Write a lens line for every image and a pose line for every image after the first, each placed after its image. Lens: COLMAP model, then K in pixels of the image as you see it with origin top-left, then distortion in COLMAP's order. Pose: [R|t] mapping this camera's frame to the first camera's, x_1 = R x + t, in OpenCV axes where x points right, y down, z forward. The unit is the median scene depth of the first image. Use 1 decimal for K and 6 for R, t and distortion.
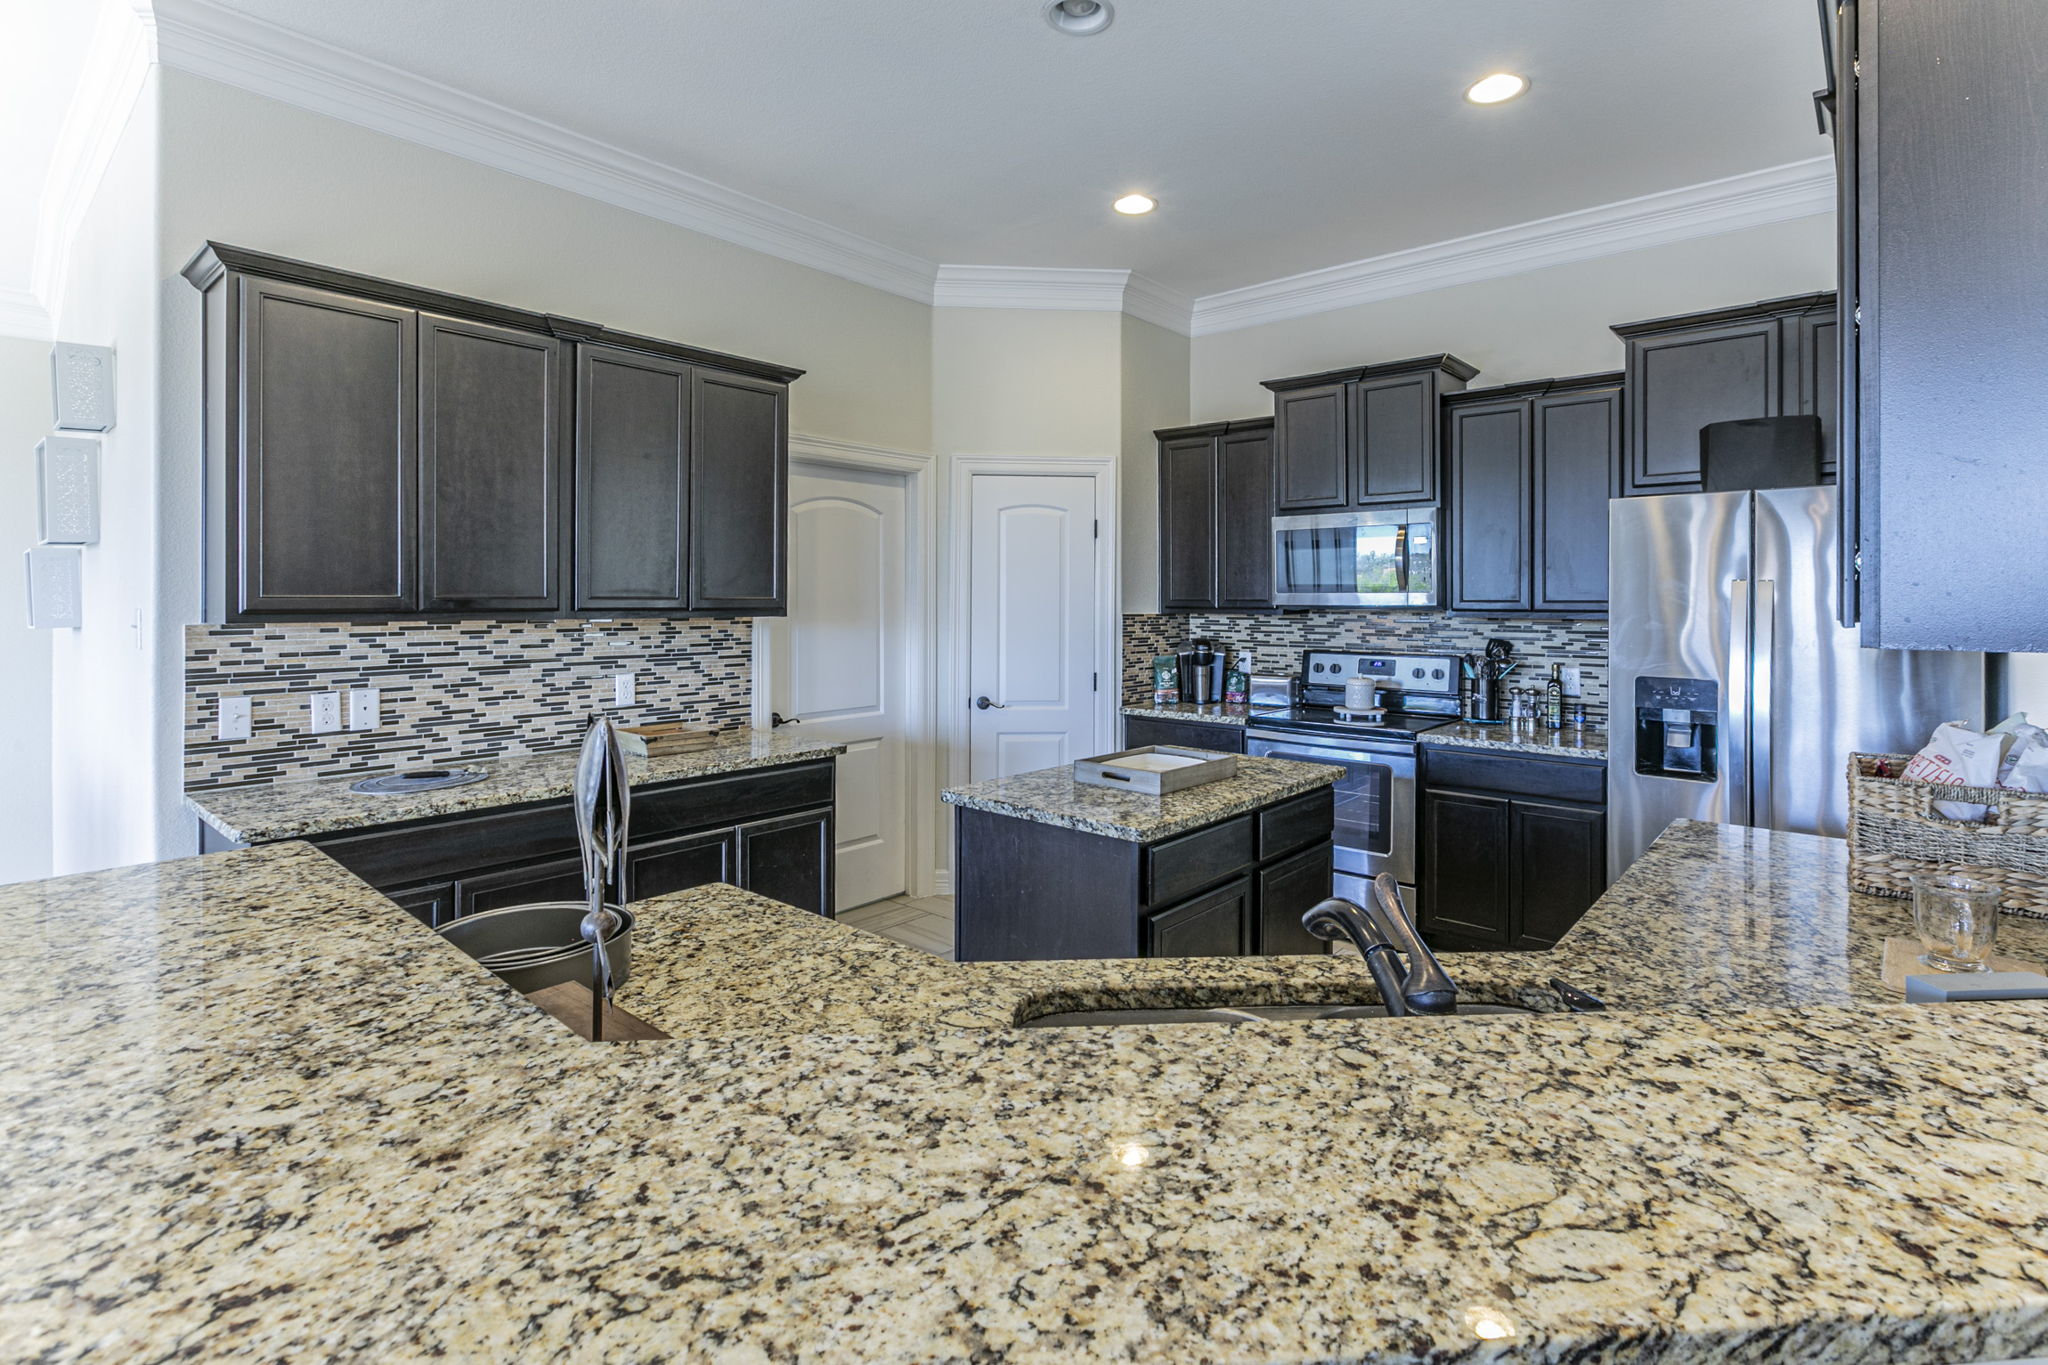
lens RADIAL K [[945.5, 0, 1076.4], [0, 945.5, 598.8], [0, 0, 1]] dist [0.002420, 0.000078]
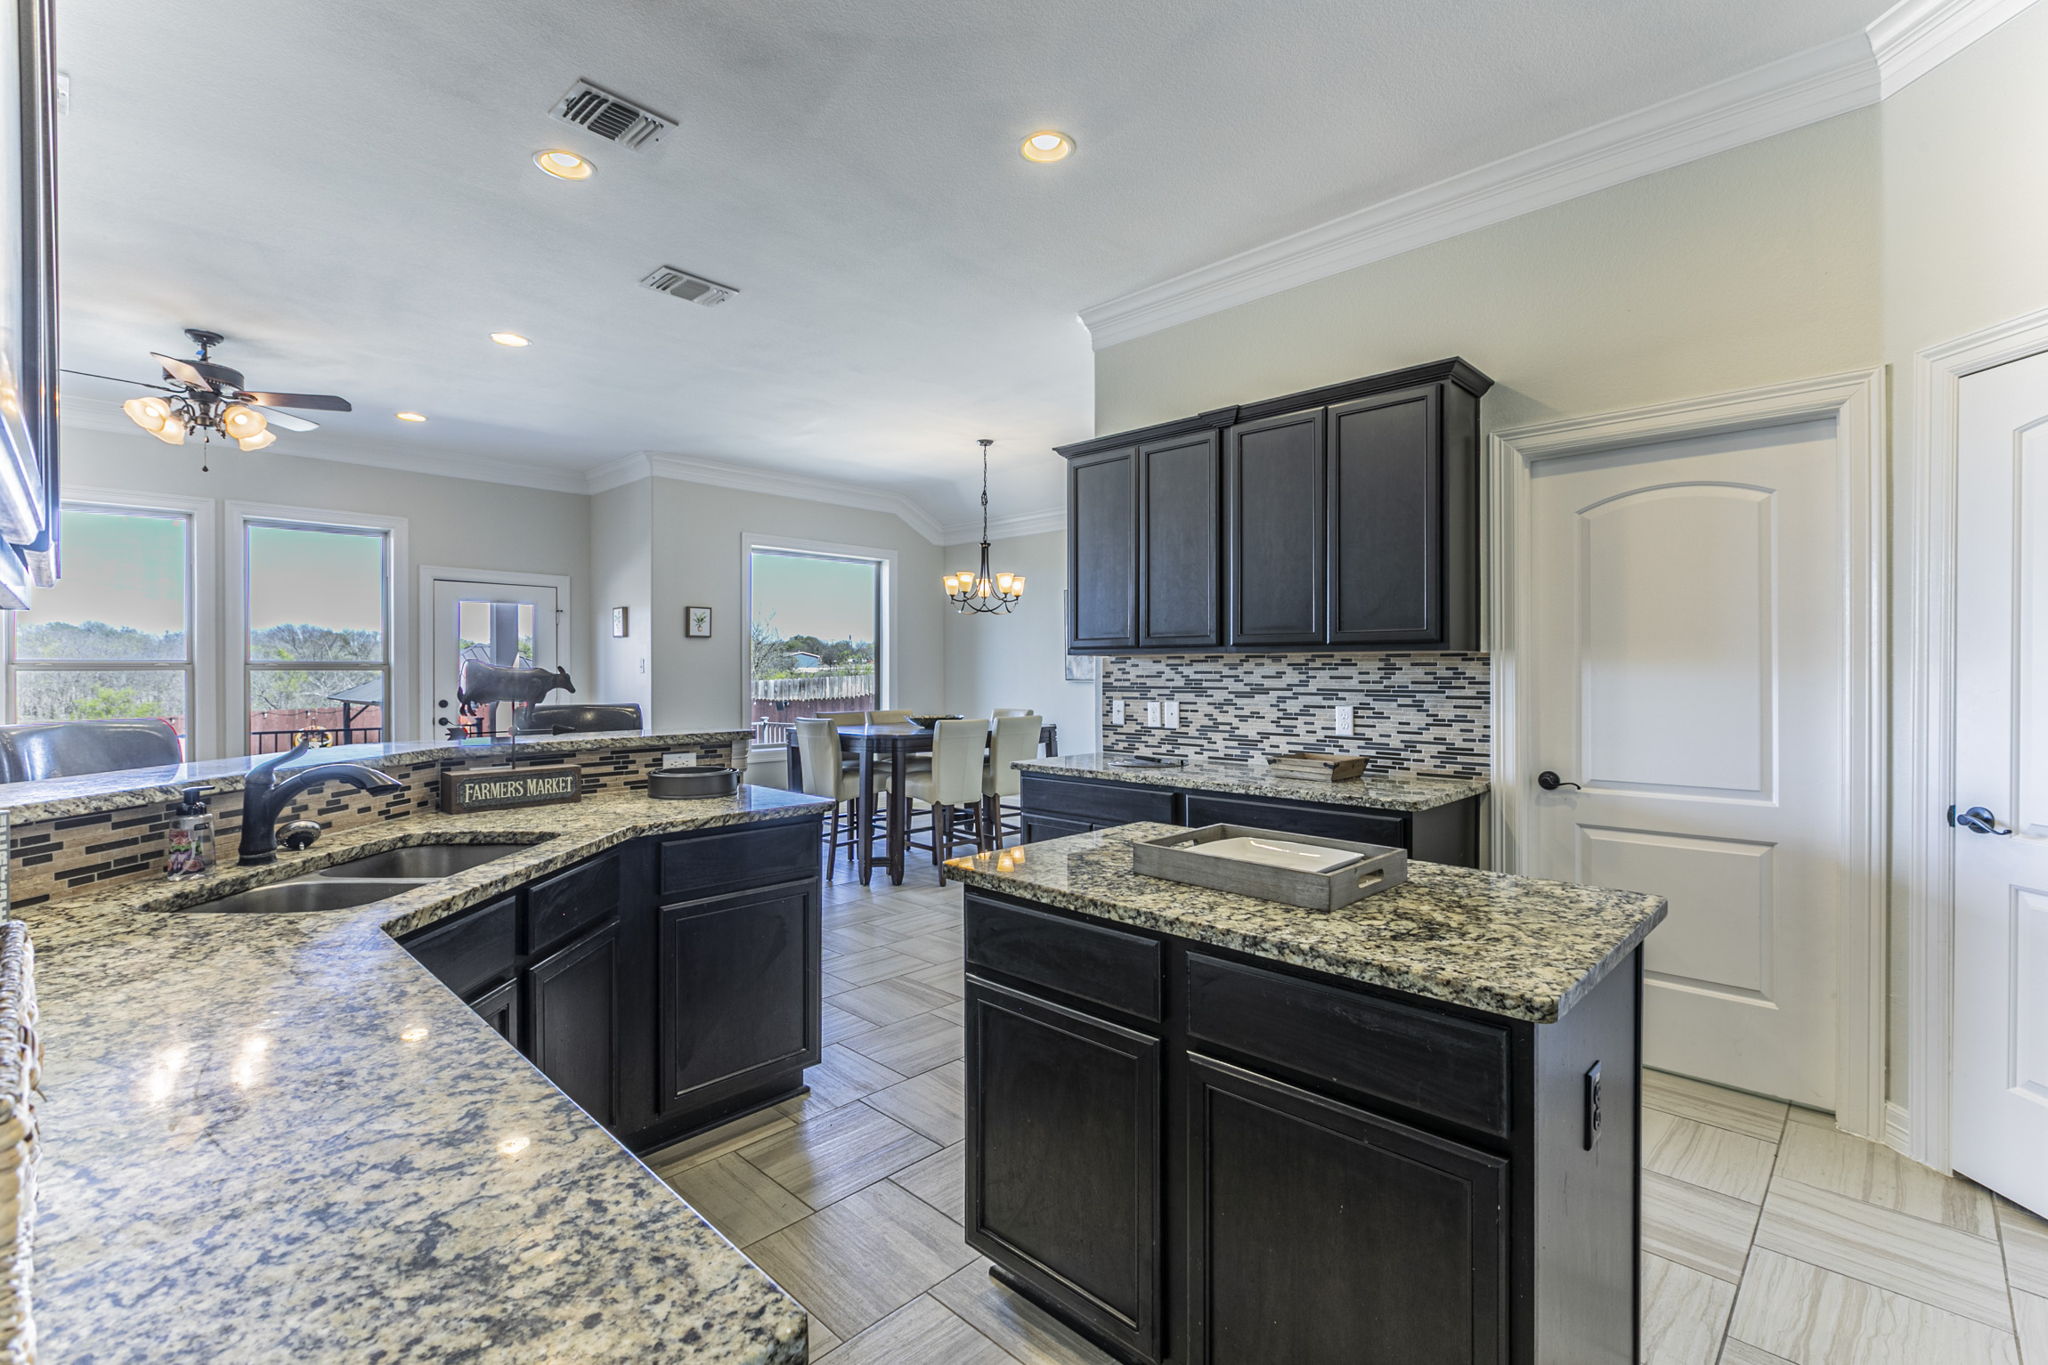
lens RADIAL K [[912.0, 0, 1002.9], [0, 912.0, 671.2], [0, 0, 1]] dist [-0.003369, 0.000480]
pose [[-0.078747, 0.001630, -0.996893, 0.619649], [0.004293, 0.999990, 0.001296, 0.039440], [0.996885, -0.004178, -0.078753, 0.744090]]
